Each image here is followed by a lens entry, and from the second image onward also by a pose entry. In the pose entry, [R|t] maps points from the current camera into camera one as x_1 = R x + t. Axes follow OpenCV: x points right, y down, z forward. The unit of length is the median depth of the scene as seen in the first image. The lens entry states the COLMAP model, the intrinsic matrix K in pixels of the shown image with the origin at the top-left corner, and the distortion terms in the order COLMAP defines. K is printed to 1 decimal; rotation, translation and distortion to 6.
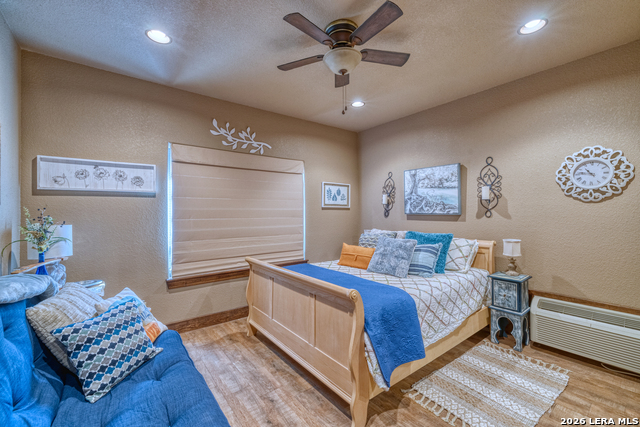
lens RADIAL K [[271.2, 0, 322.6], [0, 271.2, 211.8], [0, 0, 1]] dist [-0.000908, -0.000361]
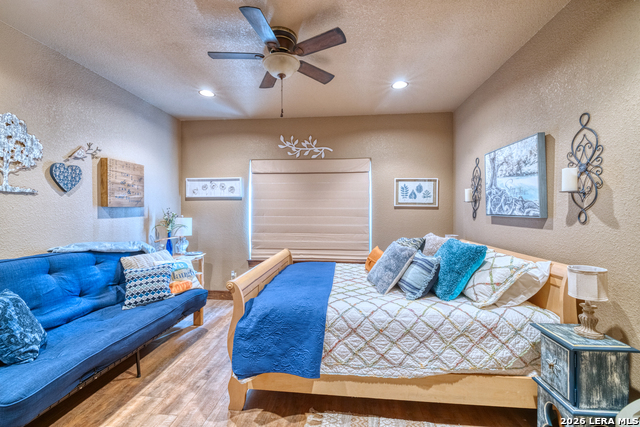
lens RADIAL K [[271.2, 0, 321.4], [0, 271.2, 212.2], [0, 0, 1]] dist [-0.000908, -0.000361]
pose [[0.723417, 0.010123, -0.690337, 0.600965], [-0.006310, 0.999948, 0.008051, -0.004075], [0.690382, -0.001469, 0.723443, 0.236264]]
